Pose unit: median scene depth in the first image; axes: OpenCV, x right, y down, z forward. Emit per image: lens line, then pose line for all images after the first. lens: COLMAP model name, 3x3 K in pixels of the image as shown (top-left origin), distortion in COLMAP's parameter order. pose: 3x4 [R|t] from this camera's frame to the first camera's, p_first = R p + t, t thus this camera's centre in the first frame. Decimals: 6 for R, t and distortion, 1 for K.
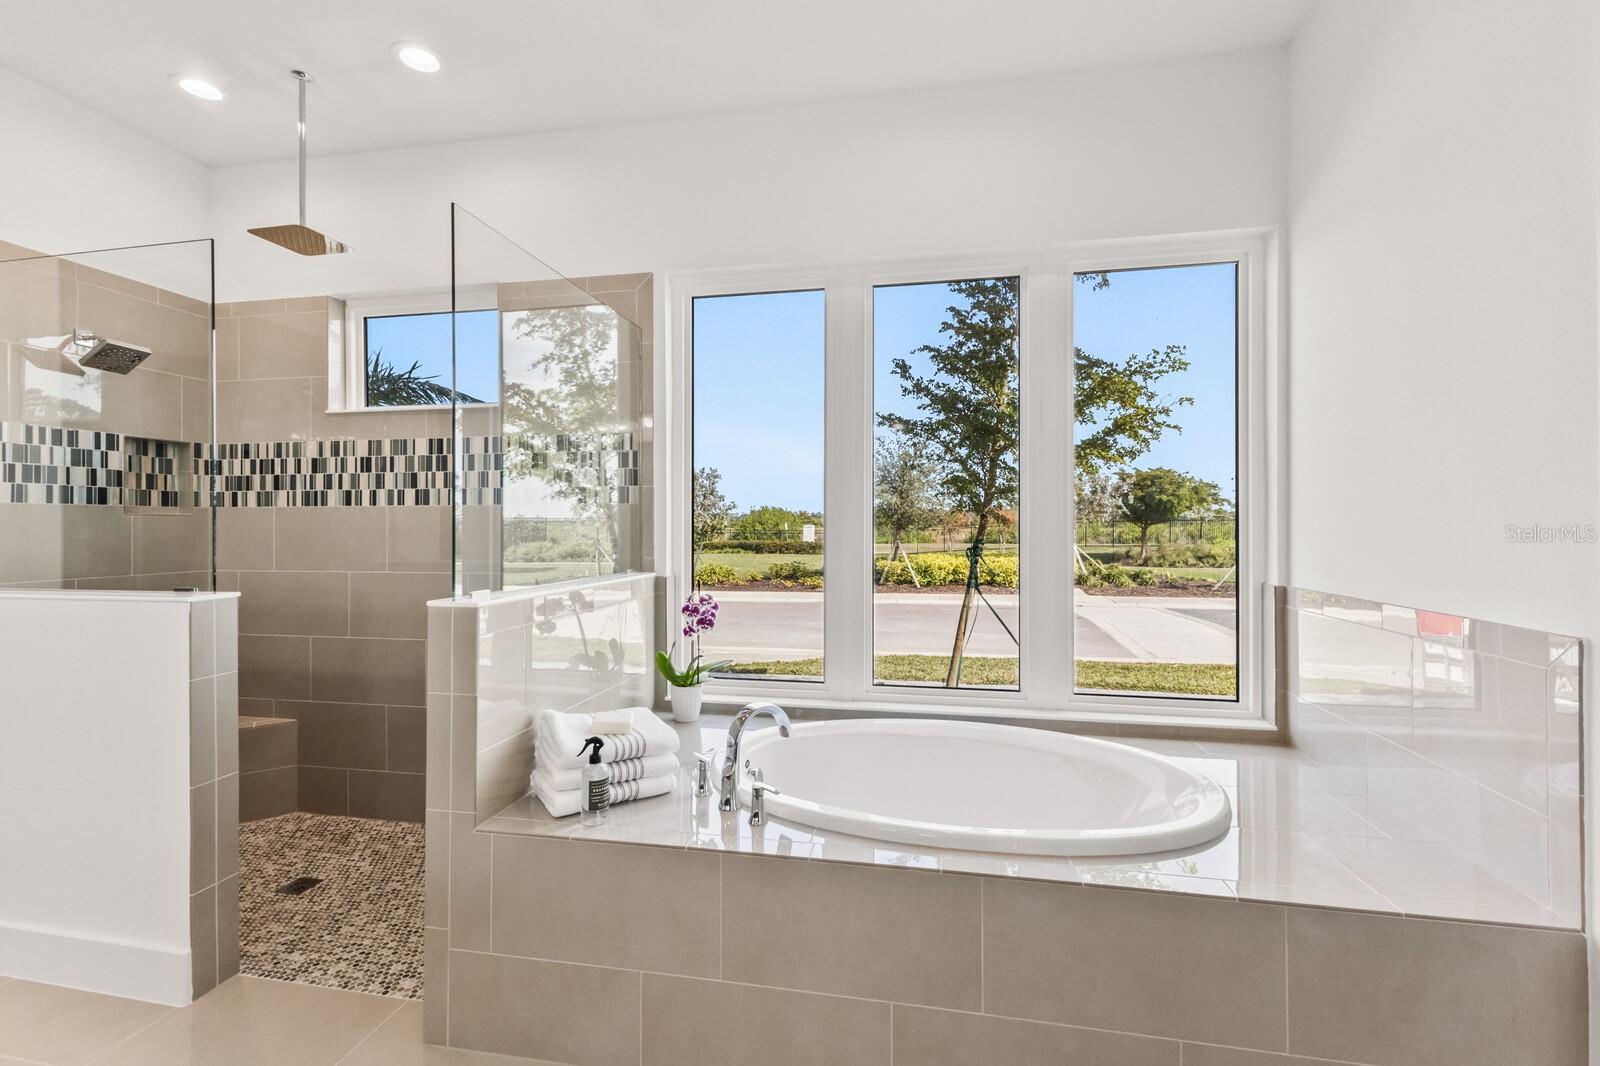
lens RADIAL K [[681.6, 0, 800.6], [0, 681.6, 521.2], [0, 0, 1]] dist [0.015621, -0.007430]
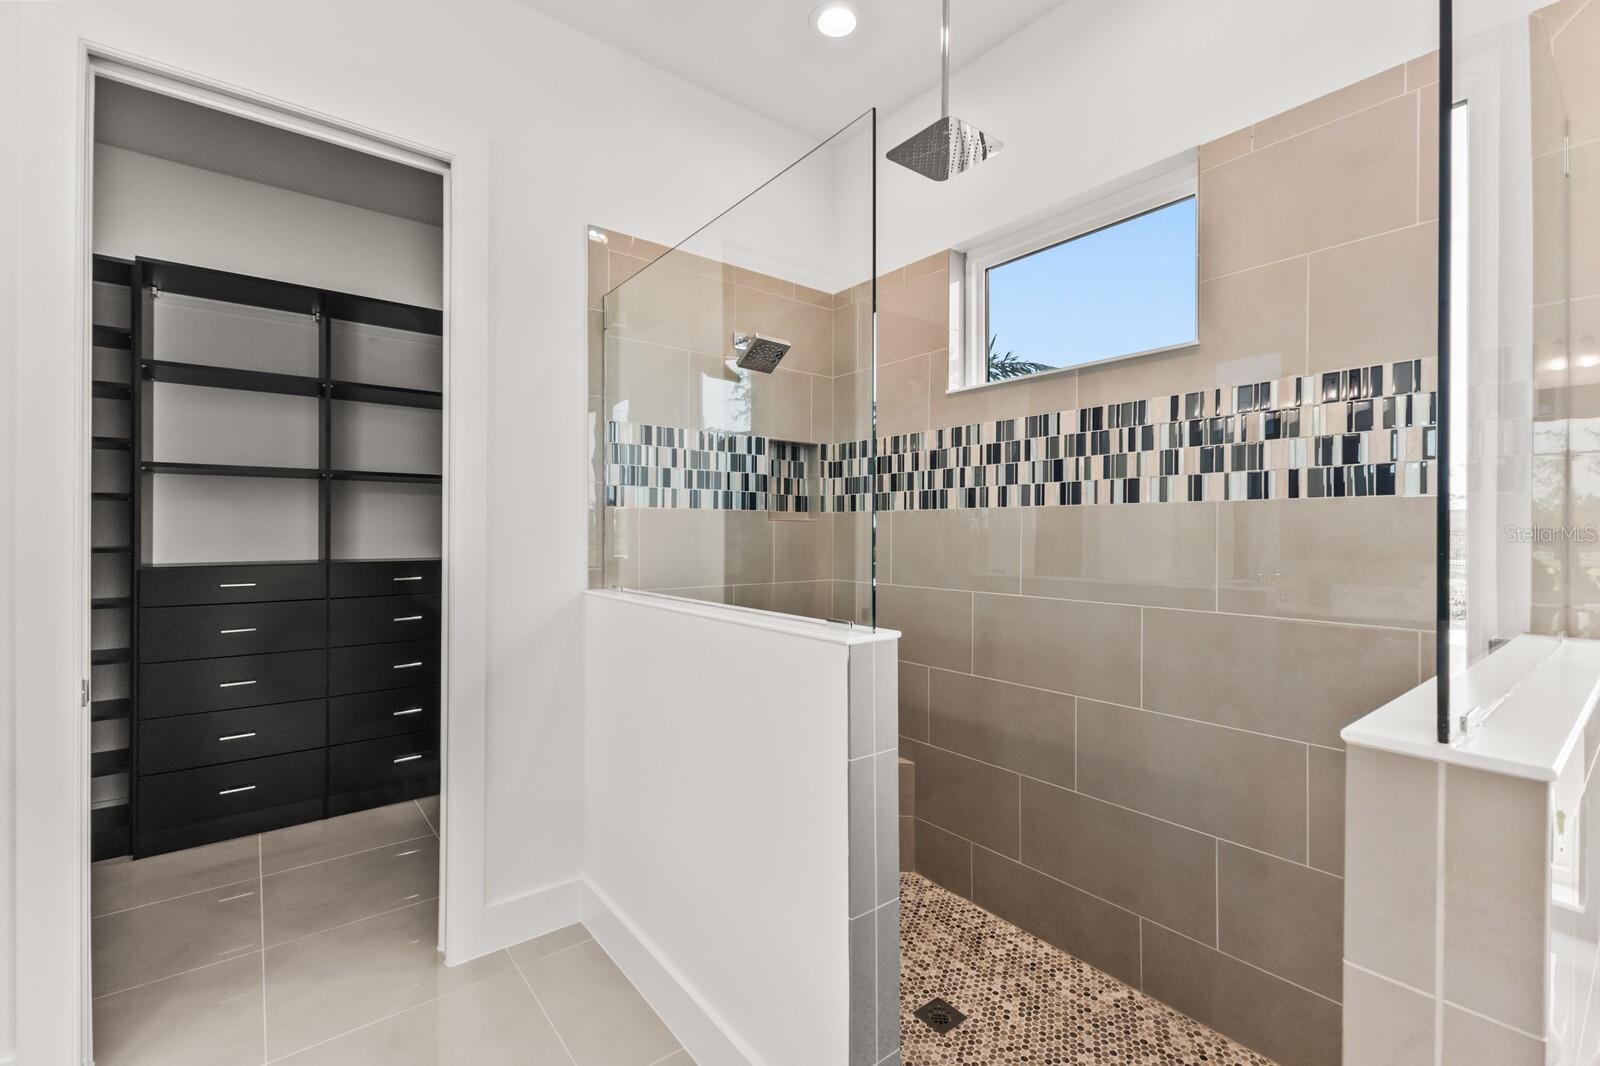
lens RADIAL K [[689.9, 0, 805.9], [0, 689.9, 532.8], [0, 0, 1]] dist [0.005008, -0.000379]
pose [[0.759211, 0.006450, -0.650813, -0.294637], [-0.002015, 0.999969, 0.007560, 0.000727], [0.650842, -0.004428, 0.759200, 0.279908]]
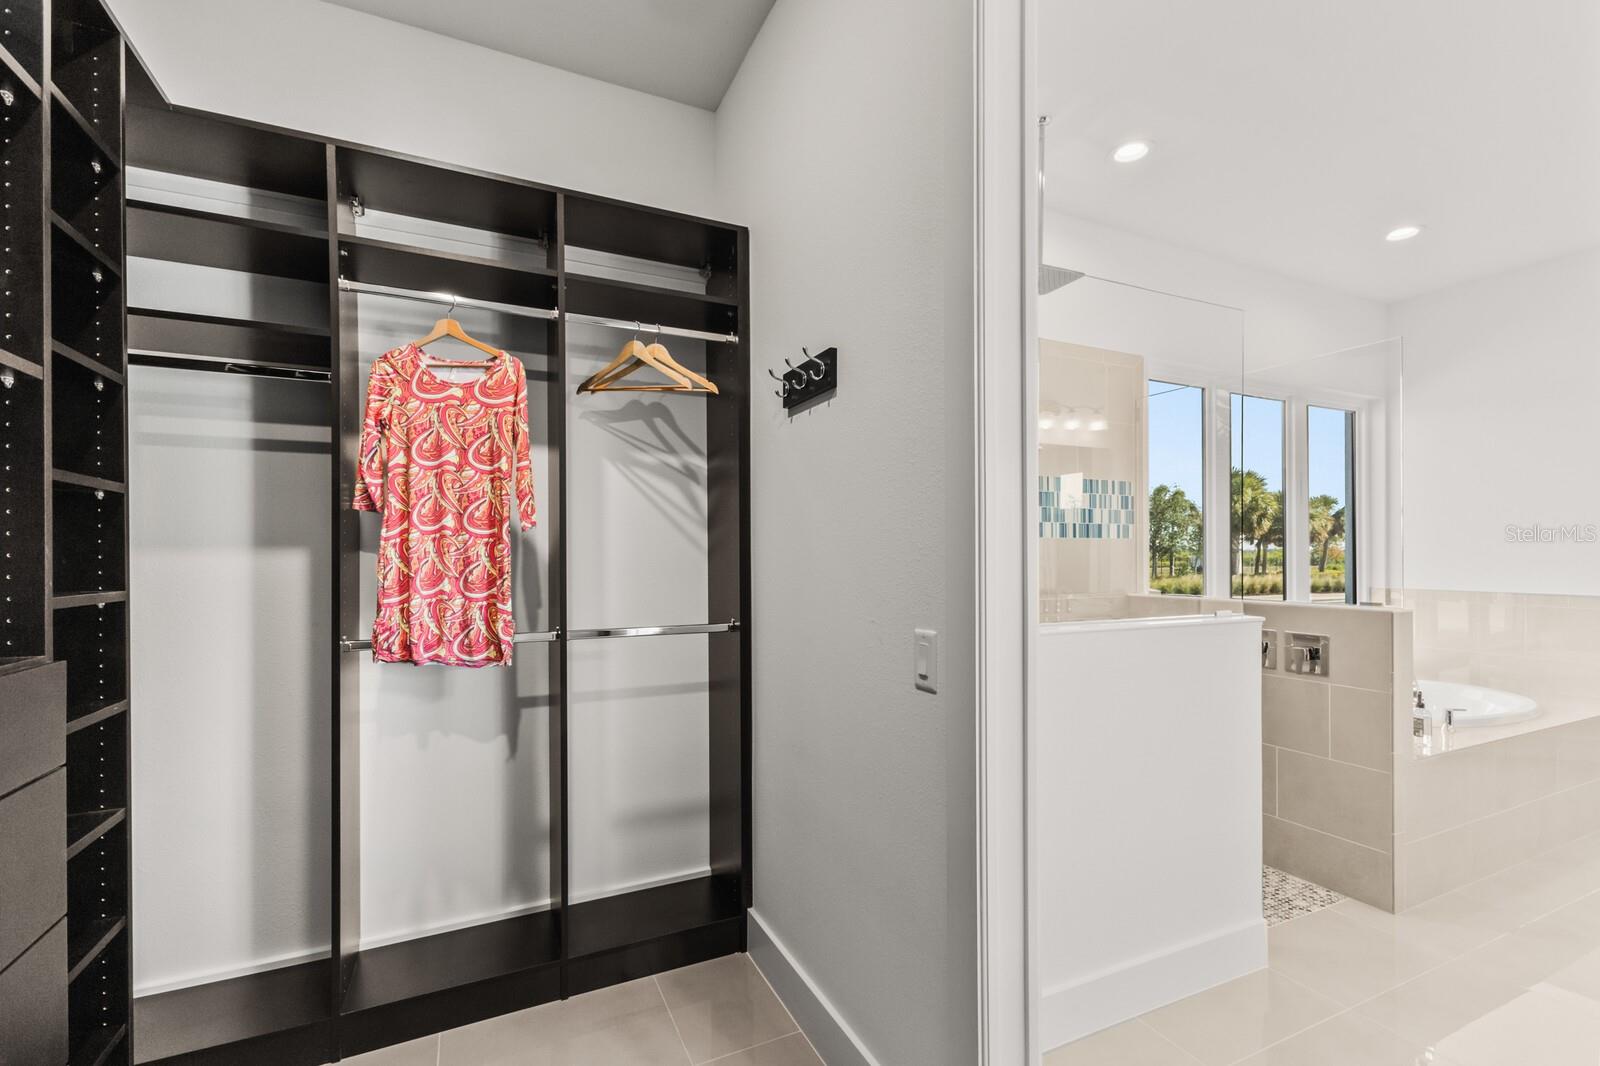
lens RADIAL K [[696.1, 0, 802.0], [0, 696.1, 530.0], [0, 0, 1]] dist [0.007284, -0.000082]
pose [[0.804683, 0.017937, 0.593434, -1.663814], [0.004463, 0.999332, -0.036258, 0.001427], [-0.593688, 0.031825, 0.804065, 0.382211]]
